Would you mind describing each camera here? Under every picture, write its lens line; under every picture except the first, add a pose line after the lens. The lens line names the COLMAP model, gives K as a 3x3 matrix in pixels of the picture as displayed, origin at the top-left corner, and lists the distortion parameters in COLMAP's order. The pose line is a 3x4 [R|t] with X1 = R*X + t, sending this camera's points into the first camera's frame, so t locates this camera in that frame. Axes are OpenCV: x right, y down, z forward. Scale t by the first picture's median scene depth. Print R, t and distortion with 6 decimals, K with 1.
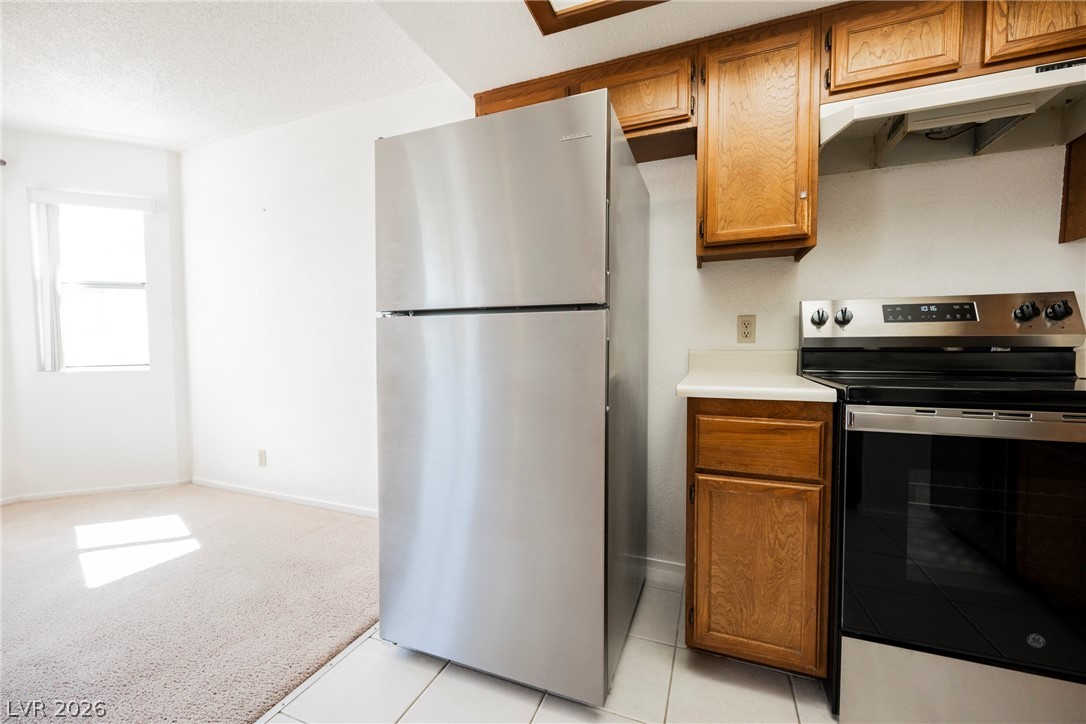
lens RADIAL K [[429.6, 0, 546.4], [0, 429.6, 365.1], [0, 0, 1]] dist [-0.002452, -0.000058]
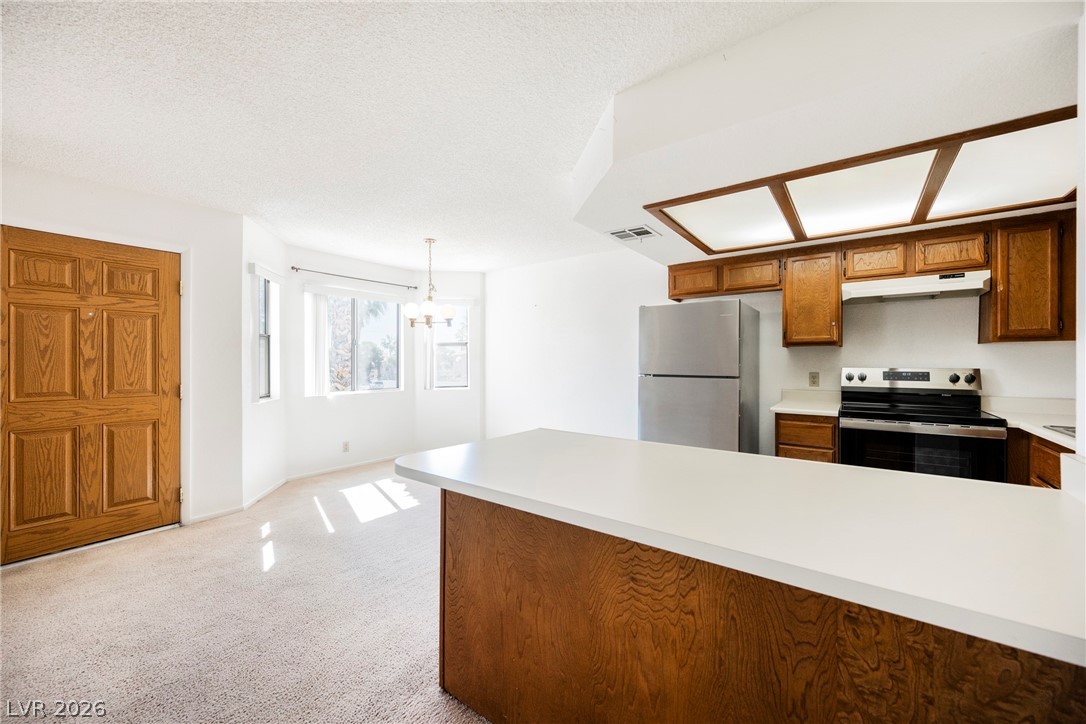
lens RADIAL K [[423.2, 0, 544.6], [0, 423.2, 361.6], [0, 0, 1]] dist [-0.001301, -0.000024]
pose [[0.966009, 0.004389, -0.258470, -0.284450], [-0.015008, 0.999122, -0.039126, -0.092317], [0.258071, 0.041675, 0.965227, -1.512333]]
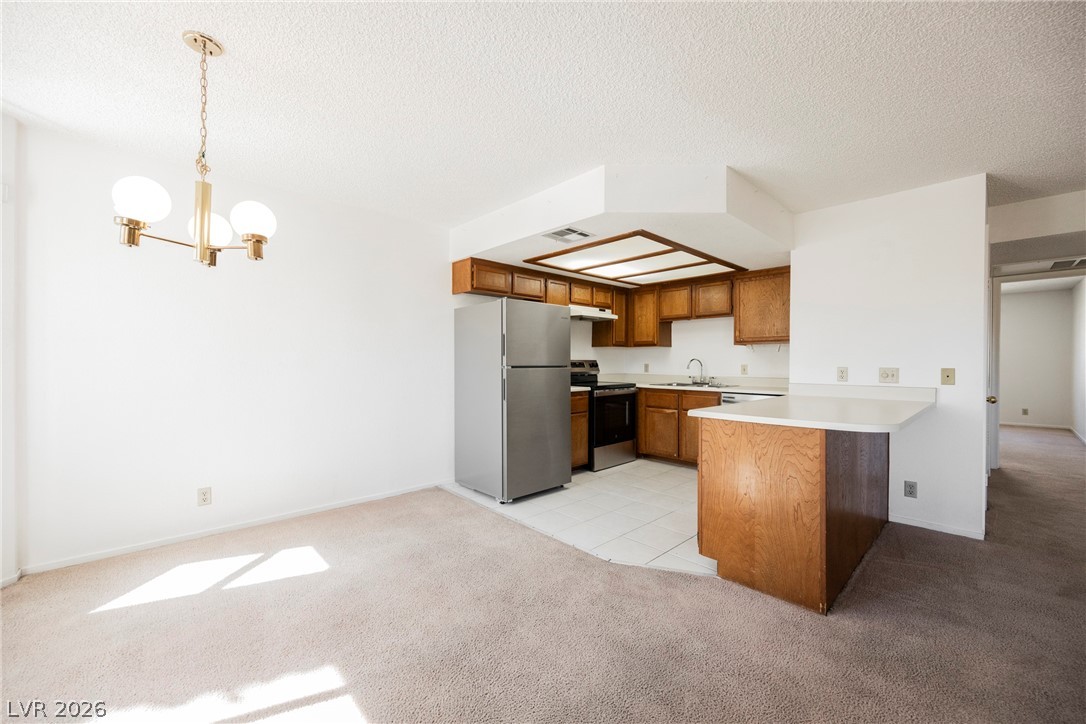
lens RADIAL K [[423.9, 0, 545.5], [0, 423.9, 363.5], [0, 0, 1]] dist [-0.001878, 0.000366]
pose [[0.423056, 0.000413, 0.906104, -2.498457], [0.032089, 0.999366, -0.015438, -0.092991], [-0.905535, 0.035607, 0.422774, -0.237518]]
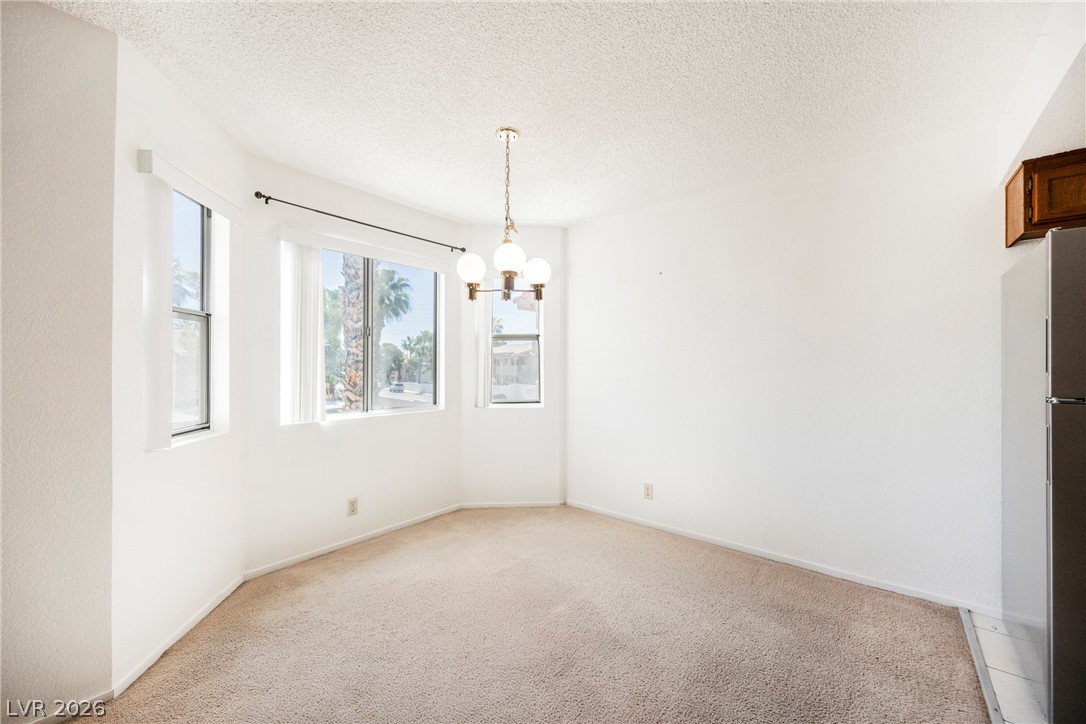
lens RADIAL K [[423.9, 0, 545.5], [0, 423.9, 363.5], [0, 0, 1]] dist [-0.001878, 0.000366]
pose [[0.954907, 0.008015, -0.296797, -1.226008], [-0.020615, 0.999013, -0.039349, -0.139731], [0.296188, 0.043694, 0.954130, -0.304905]]
